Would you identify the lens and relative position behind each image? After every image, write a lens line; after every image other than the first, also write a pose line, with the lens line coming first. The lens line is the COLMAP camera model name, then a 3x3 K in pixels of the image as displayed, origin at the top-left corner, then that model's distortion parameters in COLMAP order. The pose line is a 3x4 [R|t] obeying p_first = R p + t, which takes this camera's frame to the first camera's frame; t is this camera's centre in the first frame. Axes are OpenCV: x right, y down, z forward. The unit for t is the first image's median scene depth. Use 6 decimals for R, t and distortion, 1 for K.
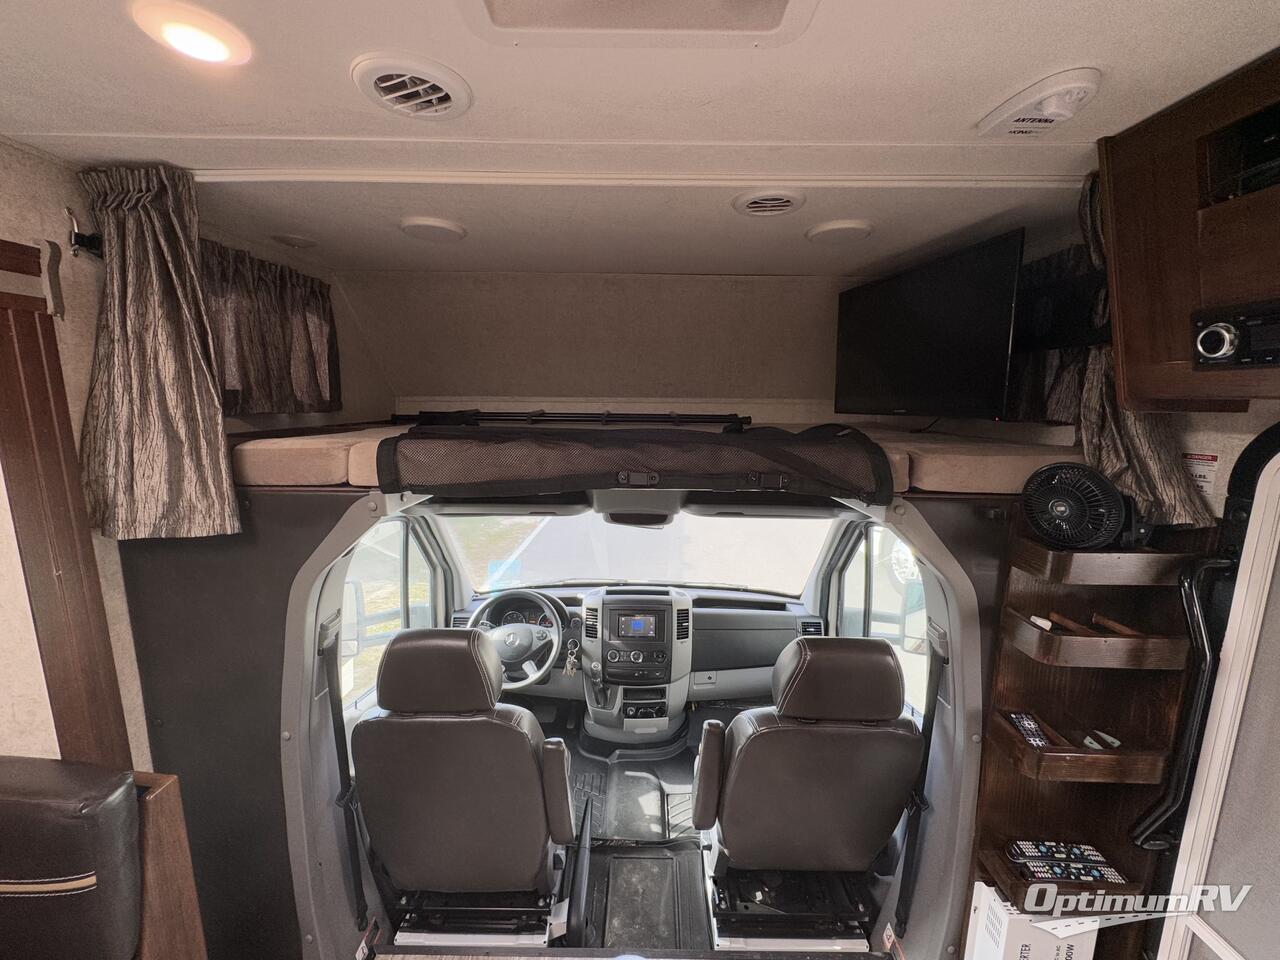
lens RADIAL K [[509.0, 0, 639.9], [0, 509.0, 491.1], [0, 0, 1]] dist [0.002455, 0.000691]
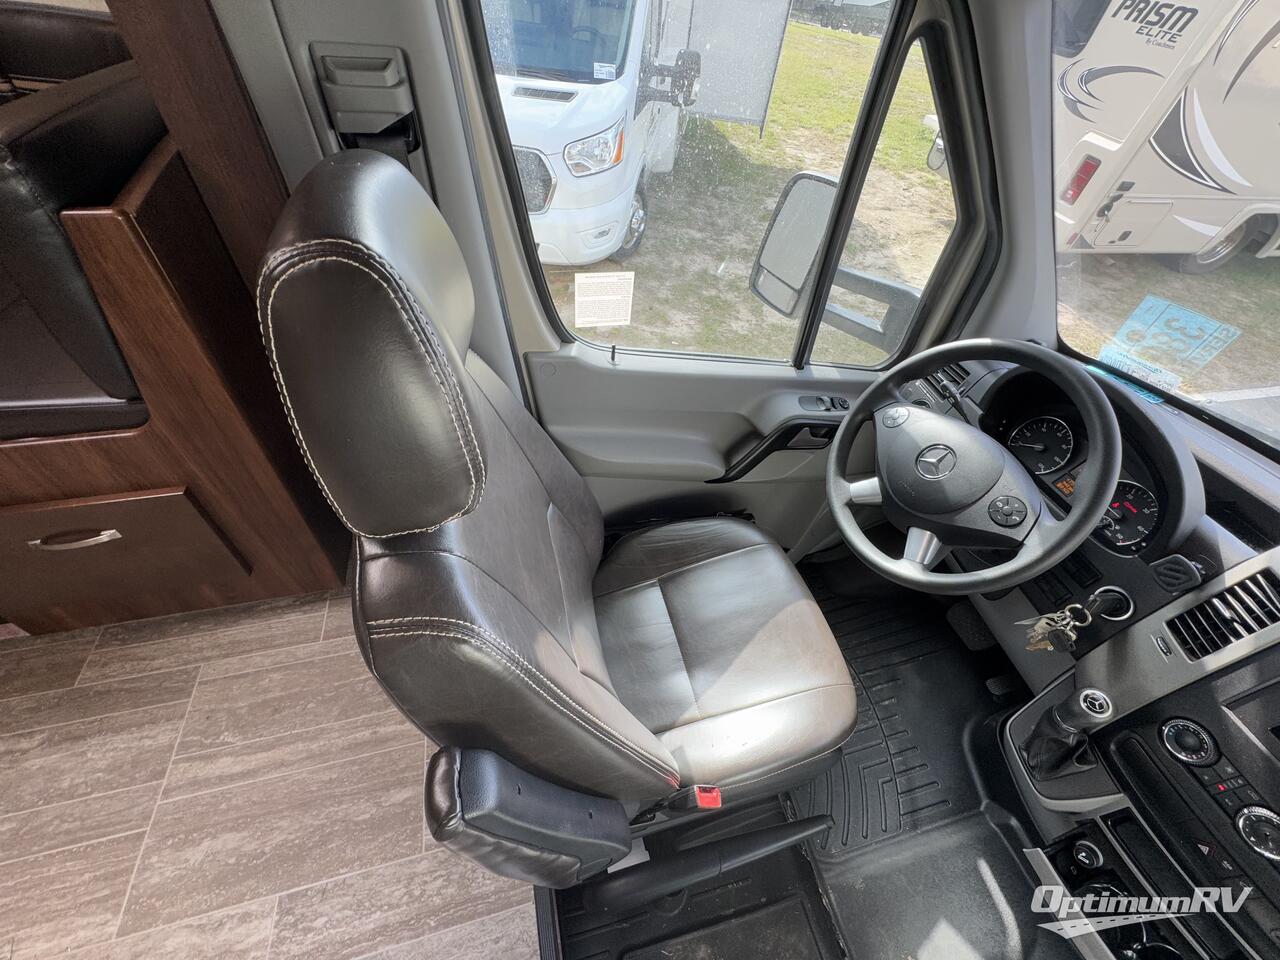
lens RADIAL K [[510.6, 0, 640.0], [0, 510.6, 480.0], [0, 0, 1]] dist [-0.003963, 0.000404]
pose [[0.261019, 0.697917, -0.666919, -0.043570], [-0.244095, 0.716135, 0.653887, 0.097781], [0.933963, -0.007885, 0.357283, 0.588429]]
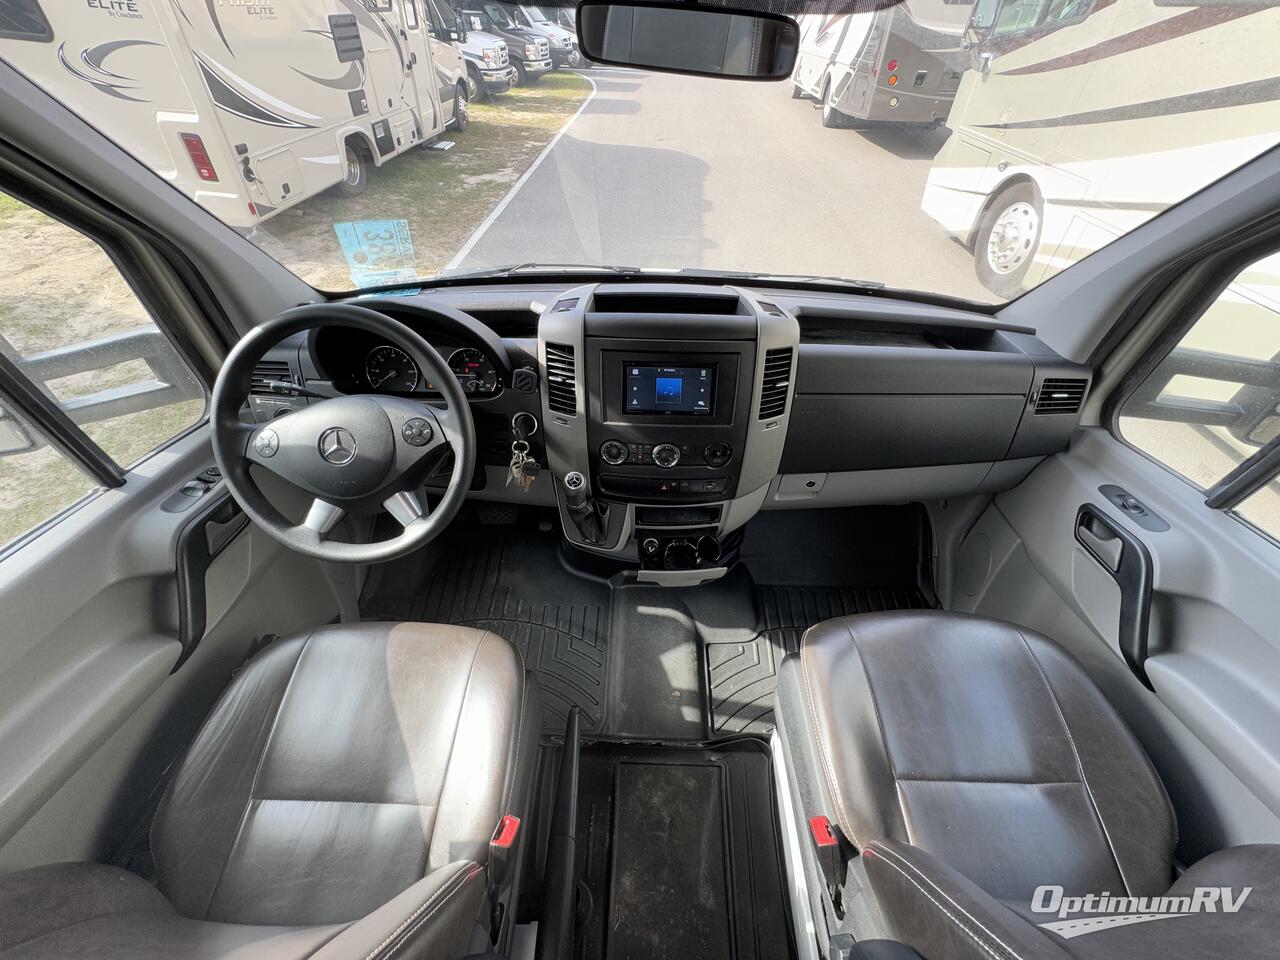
lens RADIAL K [[510.6, 0, 640.0], [0, 510.6, 480.0], [0, 0, 1]] dist [-0.003963, 0.000404]
pose [[0.999967, 0.008119, -0.000940, -0.028036], [-0.006285, 0.837322, 0.546674, 0.097383], [0.005225, -0.546650, 0.837345, 0.602484]]
